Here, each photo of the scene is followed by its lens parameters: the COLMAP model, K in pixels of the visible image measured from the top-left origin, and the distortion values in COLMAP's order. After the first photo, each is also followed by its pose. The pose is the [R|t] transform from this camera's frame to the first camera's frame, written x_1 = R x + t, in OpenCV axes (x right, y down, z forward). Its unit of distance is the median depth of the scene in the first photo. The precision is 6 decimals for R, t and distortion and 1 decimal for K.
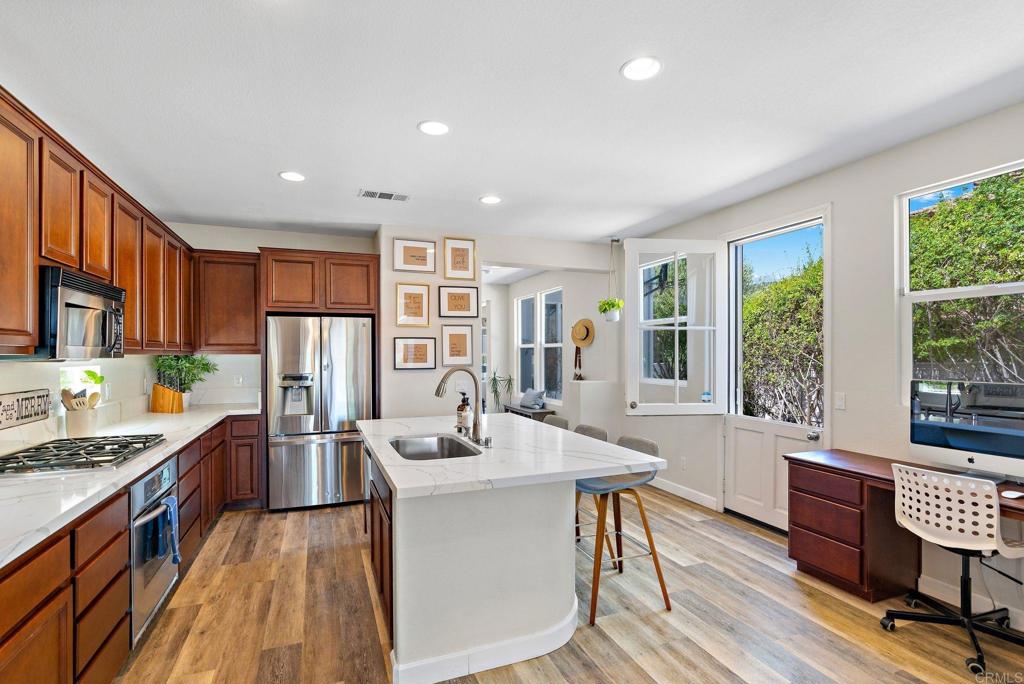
lens RADIAL K [[527.8, 0, 514.6], [0, 527.8, 347.0], [0, 0, 1]] dist [-0.001493, 0.001773]
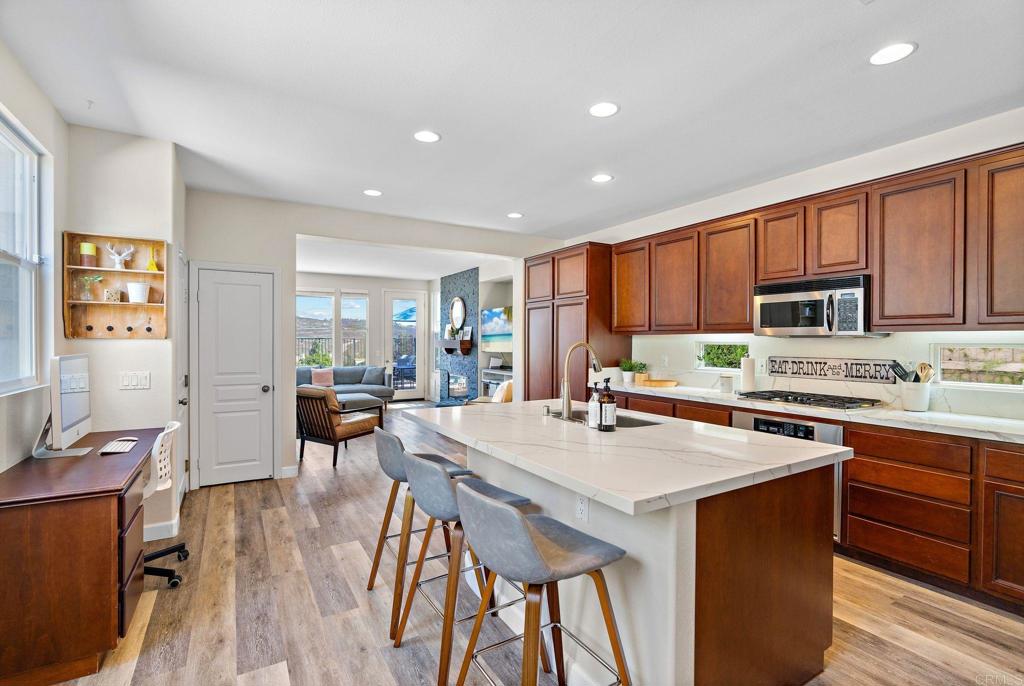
lens RADIAL K [[527.8, 0, 514.6], [0, 527.8, 348.0], [0, 0, 1]] dist [-0.001493, 0.001773]
pose [[-0.989783, -0.000365, -0.142581, 0.156690], [-0.000829, 0.999995, 0.003190, 0.042493], [0.142579, 0.003276, -0.989778, 1.885666]]
